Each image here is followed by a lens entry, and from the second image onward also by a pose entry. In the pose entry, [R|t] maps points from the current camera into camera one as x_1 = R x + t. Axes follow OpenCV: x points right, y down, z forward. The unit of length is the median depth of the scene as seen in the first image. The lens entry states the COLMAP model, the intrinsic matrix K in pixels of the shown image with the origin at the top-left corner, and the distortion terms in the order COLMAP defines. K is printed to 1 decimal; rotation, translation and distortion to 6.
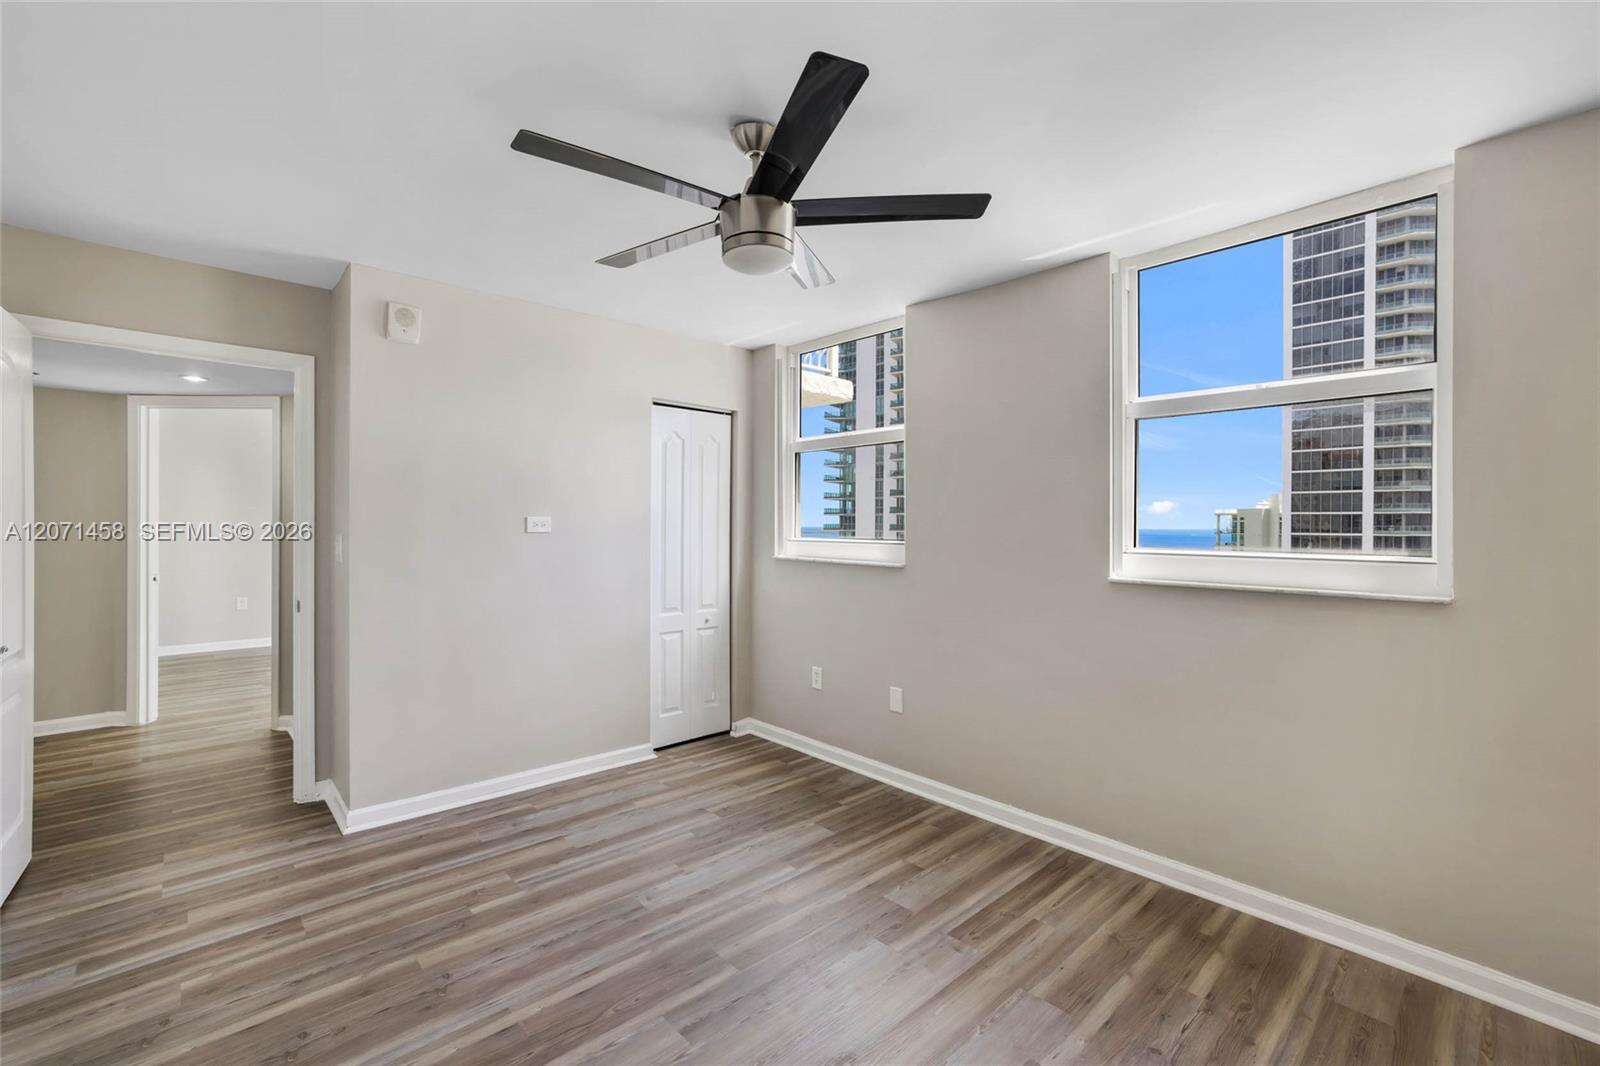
lens RADIAL K [[686.1, 0, 798.2], [0, 686.1, 527.8], [0, 0, 1]] dist [-0.057315, 0.032516]
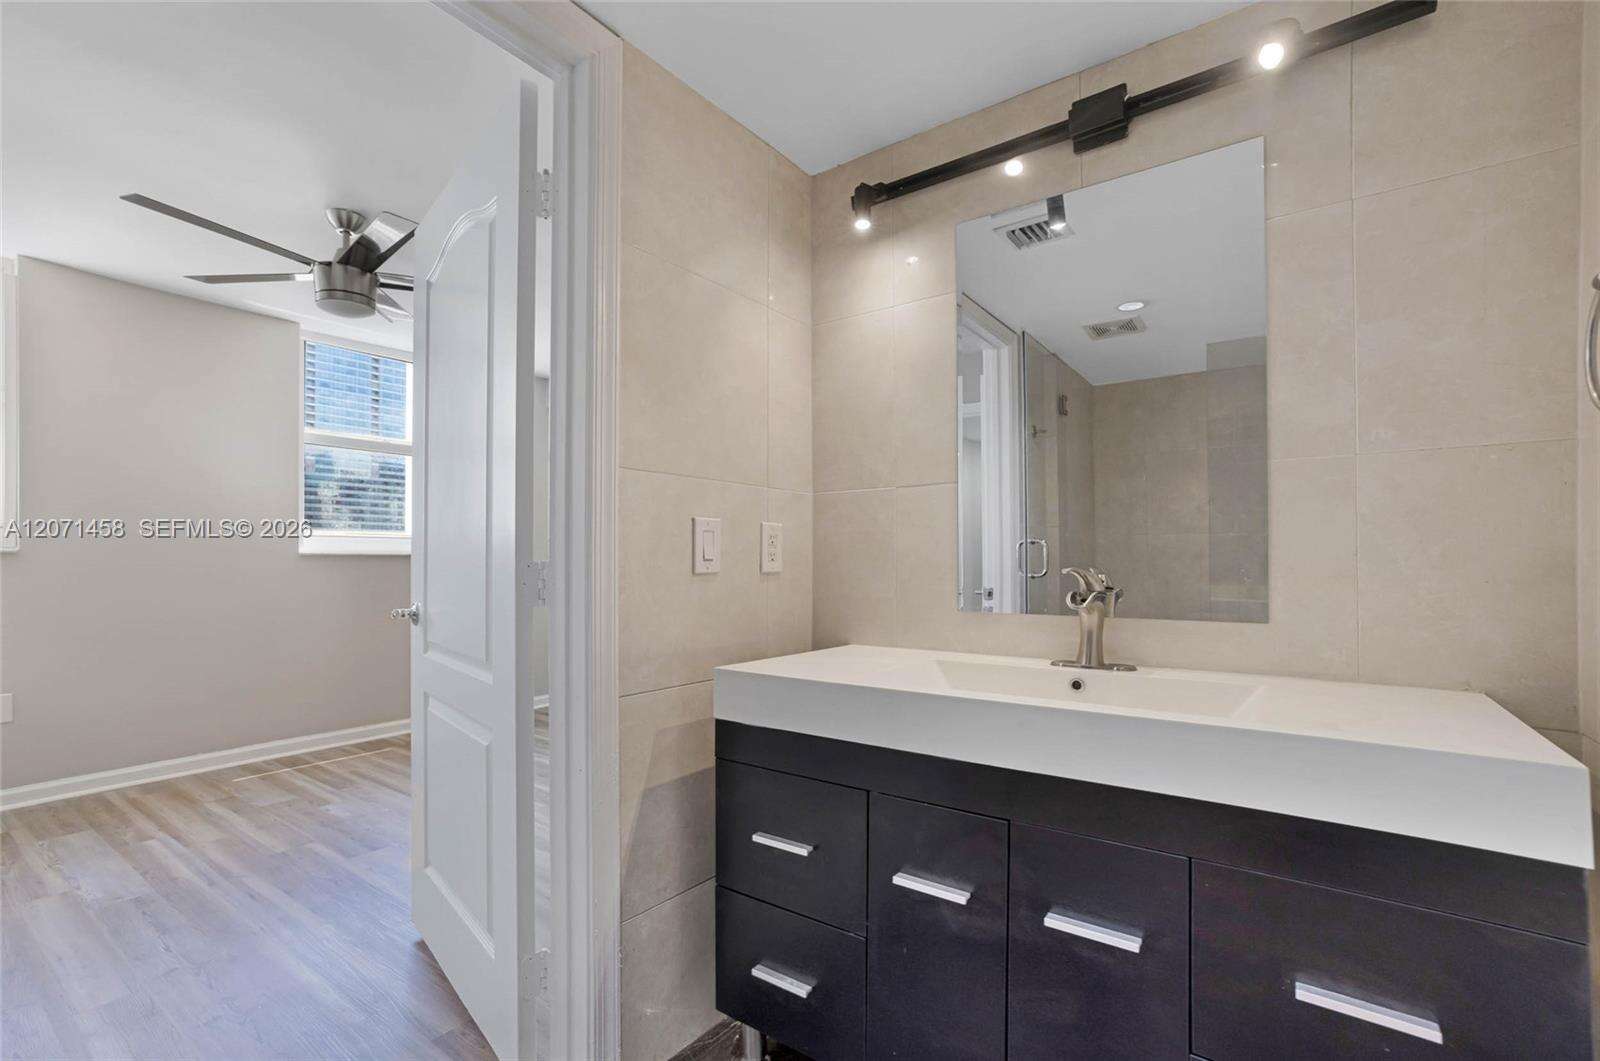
lens RADIAL K [[702.6, 0, 800.3], [0, 702.6, 554.7], [0, 0, 1]] dist [-0.042974, 0.020750]
pose [[-0.197911, 0.005719, 0.980203, -1.275743], [0.002372, 0.999983, -0.005355, 0.100626], [-0.980217, 0.001265, -0.197921, 0.290560]]
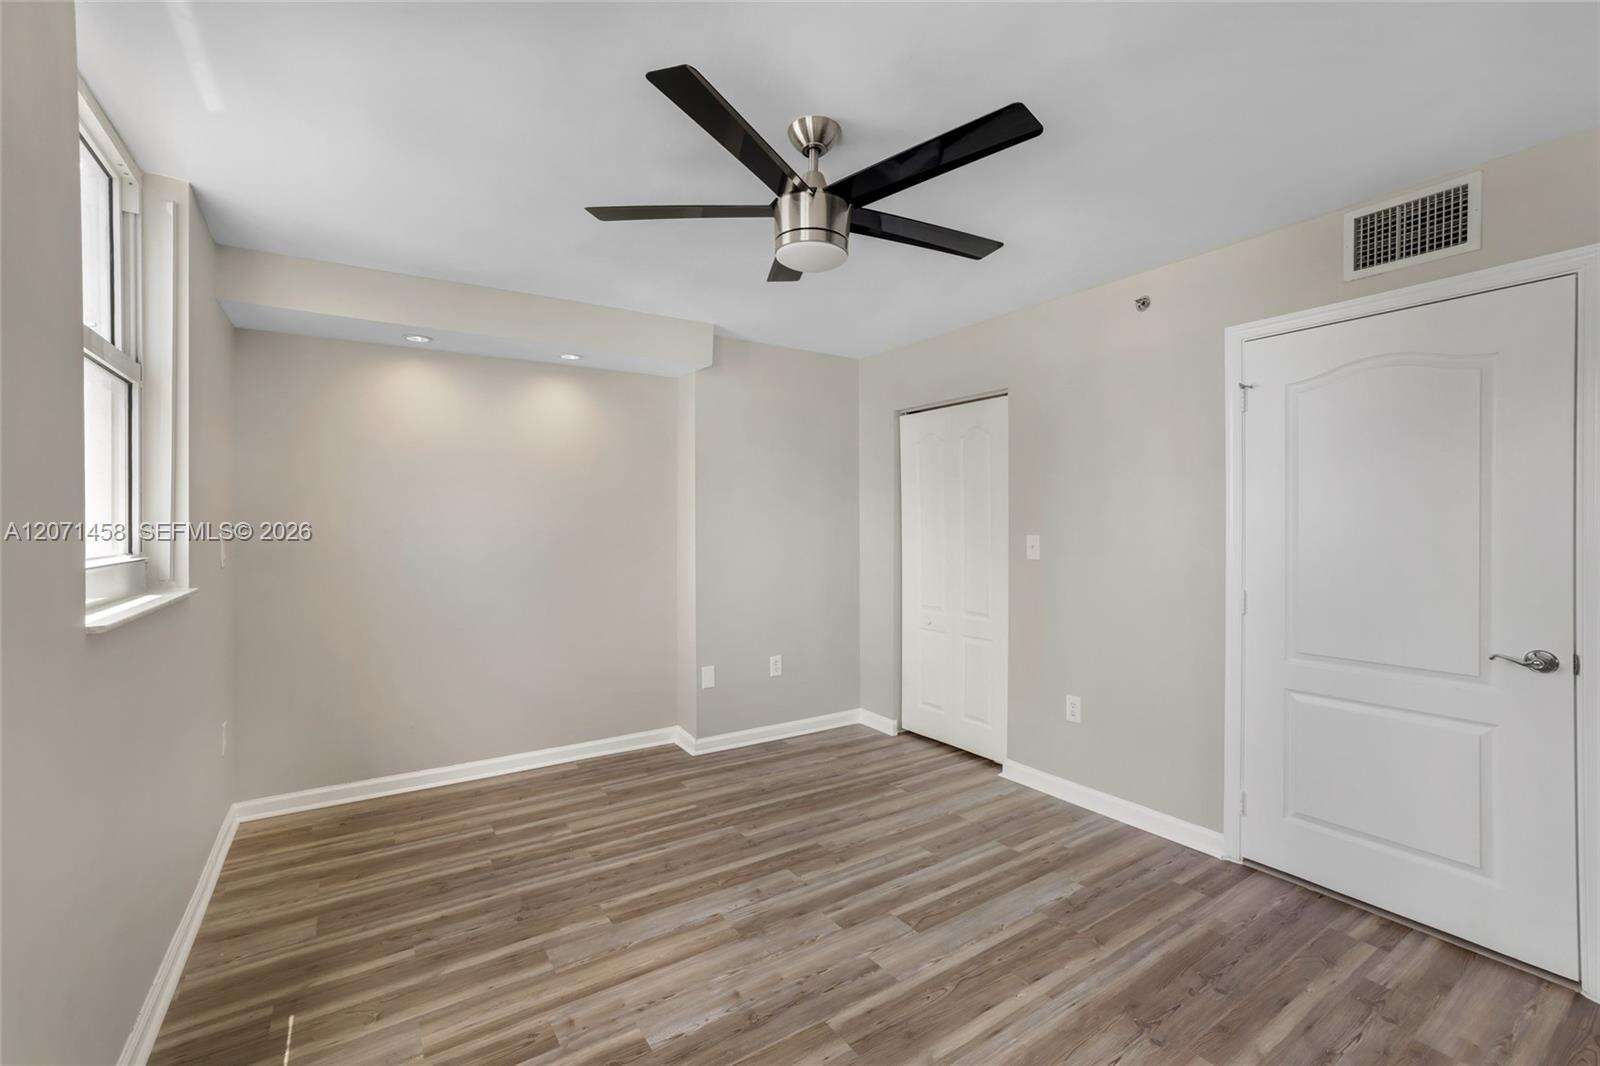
lens RADIAL K [[704.6, 0, 848.7], [0, 704.6, 532.5], [0, 0, 1]] dist [-0.056921, 0.029214]
pose [[-0.989783, -0.003235, 0.142542, -0.206974], [-0.001753, 0.999943, 0.010525, -0.001410], [-0.142568, 0.010168, -0.989733, 1.553184]]
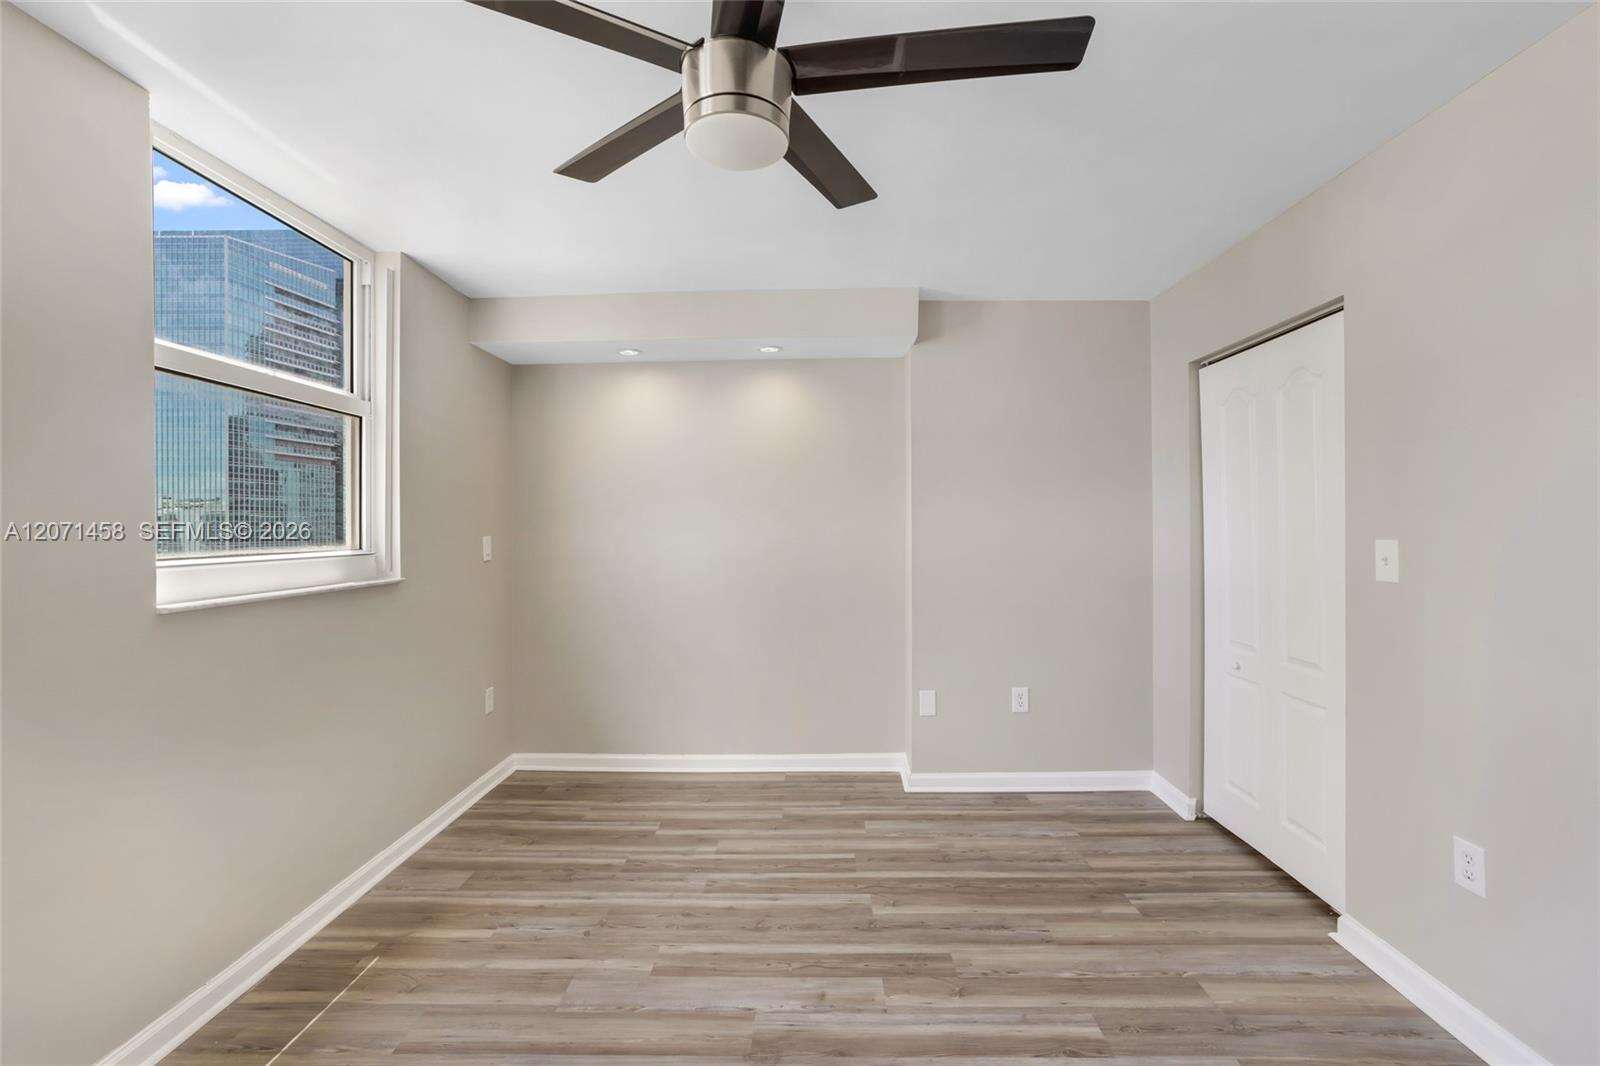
lens RADIAL K [[713.7, 0, 788.7], [0, 713.7, 529.1], [0, 0, 1]] dist [-0.055451, 0.034311]
pose [[-0.704133, -0.001554, 0.710067, -0.476197], [0.003103, 0.999981, 0.005265, 0.000049], [-0.710061, 0.005910, -0.704115, 1.144157]]
